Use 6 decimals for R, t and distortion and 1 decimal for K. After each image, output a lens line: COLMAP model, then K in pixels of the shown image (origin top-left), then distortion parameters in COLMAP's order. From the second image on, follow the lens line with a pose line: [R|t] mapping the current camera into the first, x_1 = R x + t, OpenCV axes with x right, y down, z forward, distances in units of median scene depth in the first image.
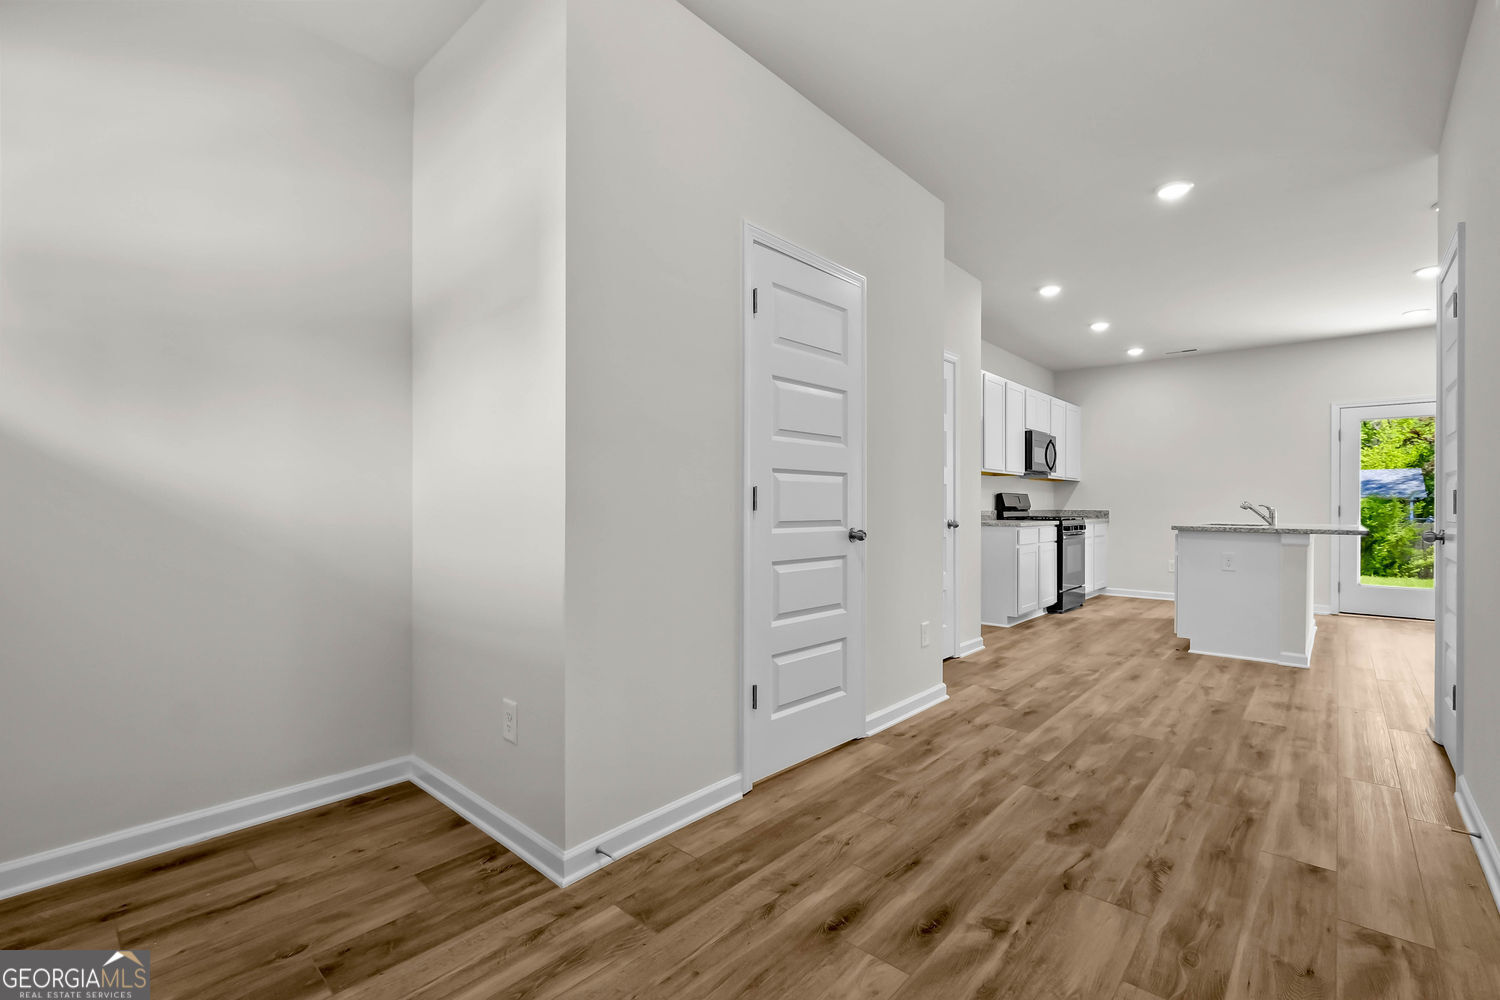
lens RADIAL K [[657.8, 0, 746.4], [0, 657.8, 504.7], [0, 0, 1]] dist [-0.002204, 0.000305]
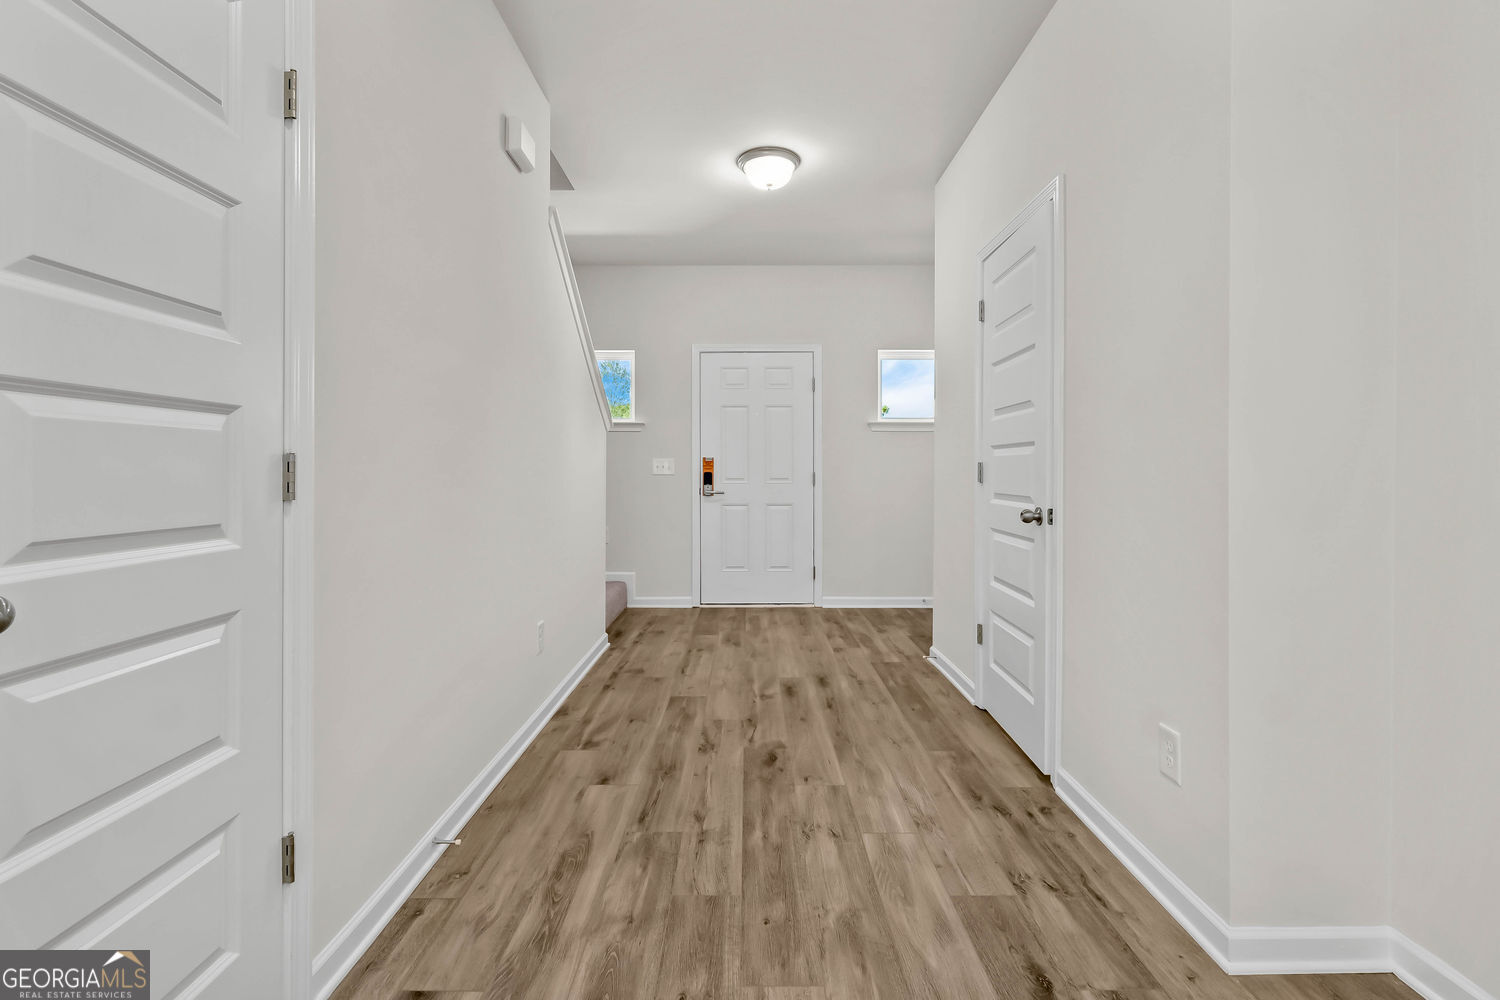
lens RADIAL K [[670.6, 0, 744.9], [0, 670.6, 472.4], [0, 0, 1]] dist [-0.000986, 0.000078]
pose [[-0.744927, -0.000745, -0.667145, 0.957373], [-0.002726, 0.999994, 0.001927, -0.007871], [0.667140, 0.003254, -0.744925, 1.336172]]
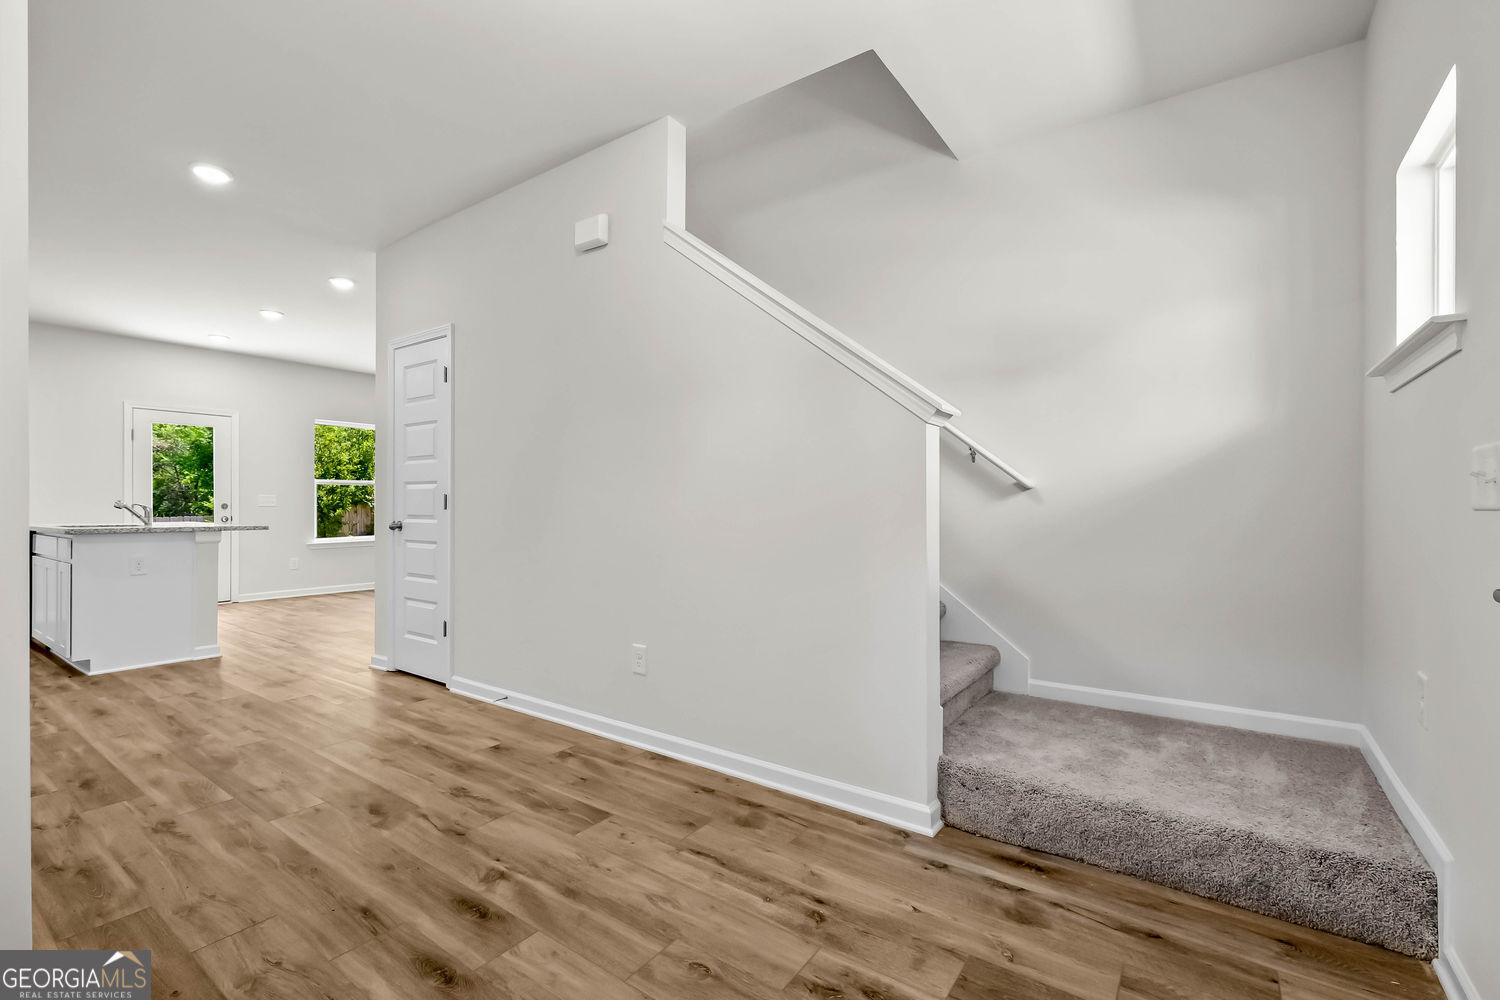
lens RADIAL K [[657.8, 0, 746.4], [0, 657.8, 504.7], [0, 0, 1]] dist [-0.002204, 0.000305]
pose [[-0.113808, -0.003118, 0.993498, -0.440283], [0.000070, 0.999995, 0.003146, -0.001821], [-0.993503, 0.000427, -0.113808, 0.386469]]
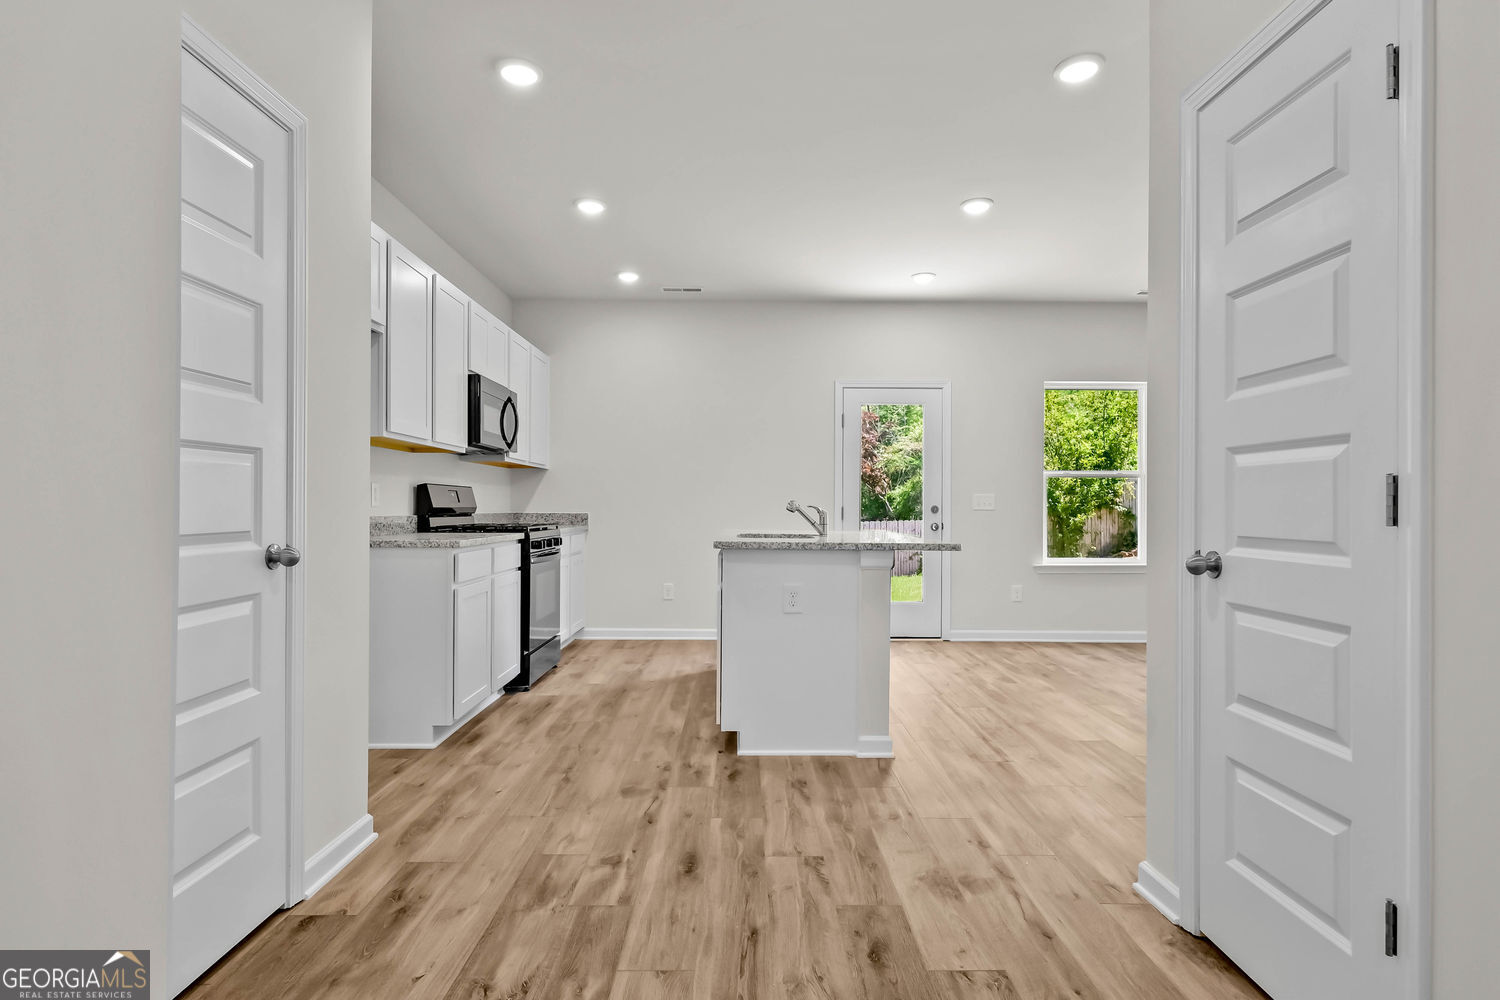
lens RADIAL K [[806.0, 0, 745.8], [0, 806.0, 501.1], [0, 0, 1]] dist [0.008988, 0.000543]
pose [[0.741123, 0.004573, 0.671353, 0.301400], [-0.001166, 0.999984, -0.005524, 0.000471], [-0.671368, 0.003311, 0.741117, 0.724191]]
